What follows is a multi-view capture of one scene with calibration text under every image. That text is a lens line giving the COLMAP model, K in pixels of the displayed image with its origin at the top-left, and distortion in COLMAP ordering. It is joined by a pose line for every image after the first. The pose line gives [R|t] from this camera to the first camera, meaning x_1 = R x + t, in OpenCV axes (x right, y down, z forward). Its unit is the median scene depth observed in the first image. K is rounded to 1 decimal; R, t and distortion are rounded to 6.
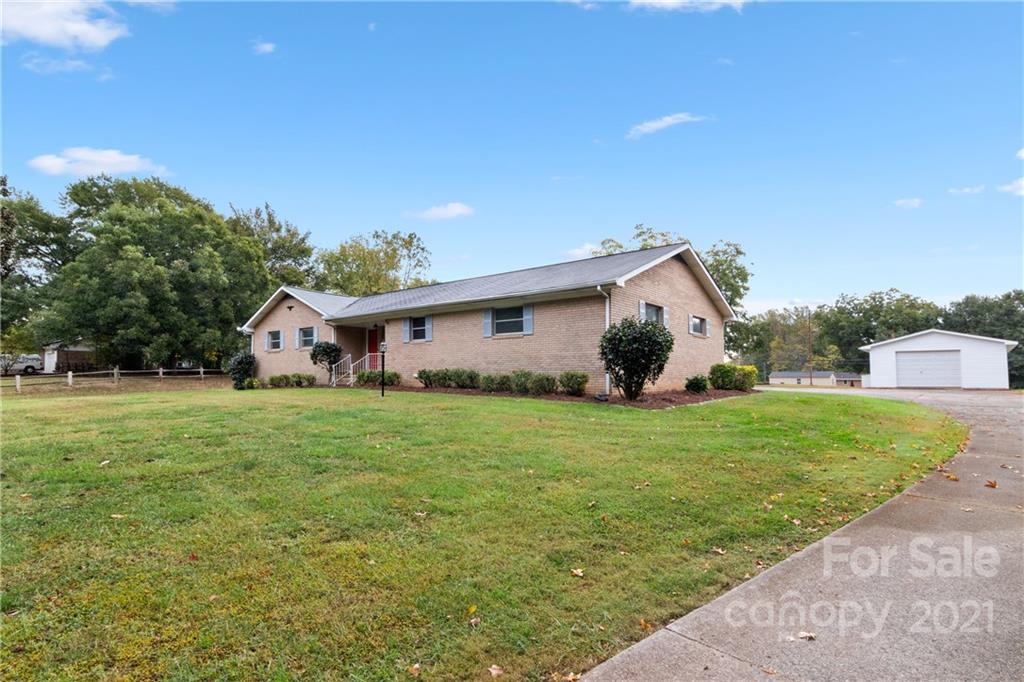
lens RADIAL K [[521.8, 0, 512.0], [0, 521.8, 341.0], [0, 0, 1]] dist [-0.003388, -0.000336]
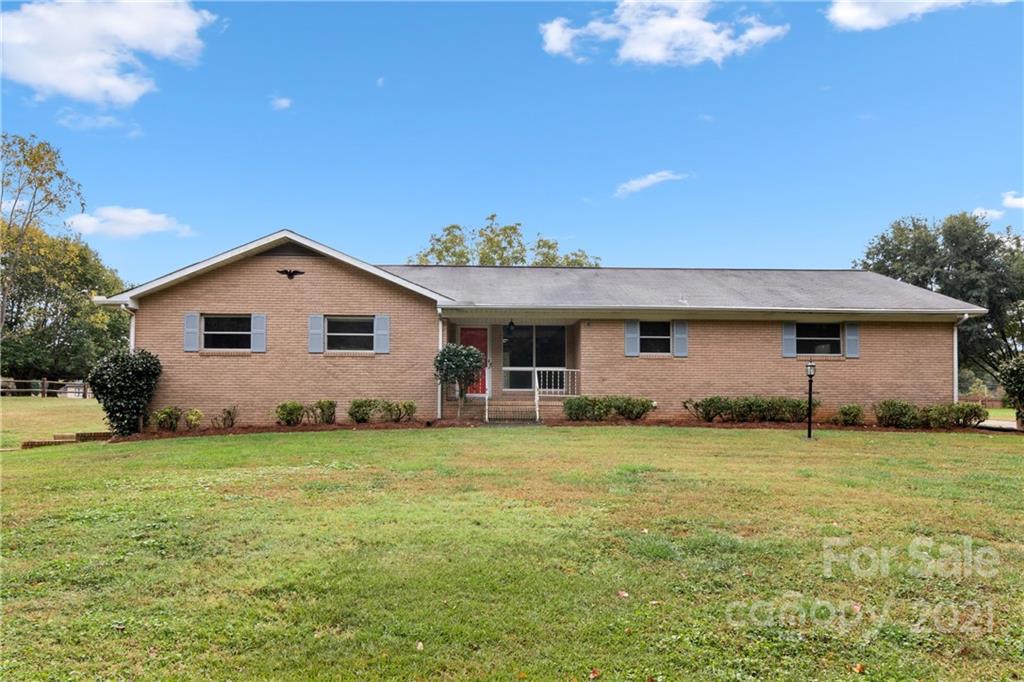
lens RADIAL K [[627.5, 0, 512.0], [0, 627.5, 341.0], [0, 0, 1]] dist [0.001604, 0.000255]
pose [[0.759999, 0.054653, 0.647622, -0.891390], [-0.051404, 0.998391, -0.023930, 0.011626], [-0.647888, -0.015104, 0.761586, 0.481958]]
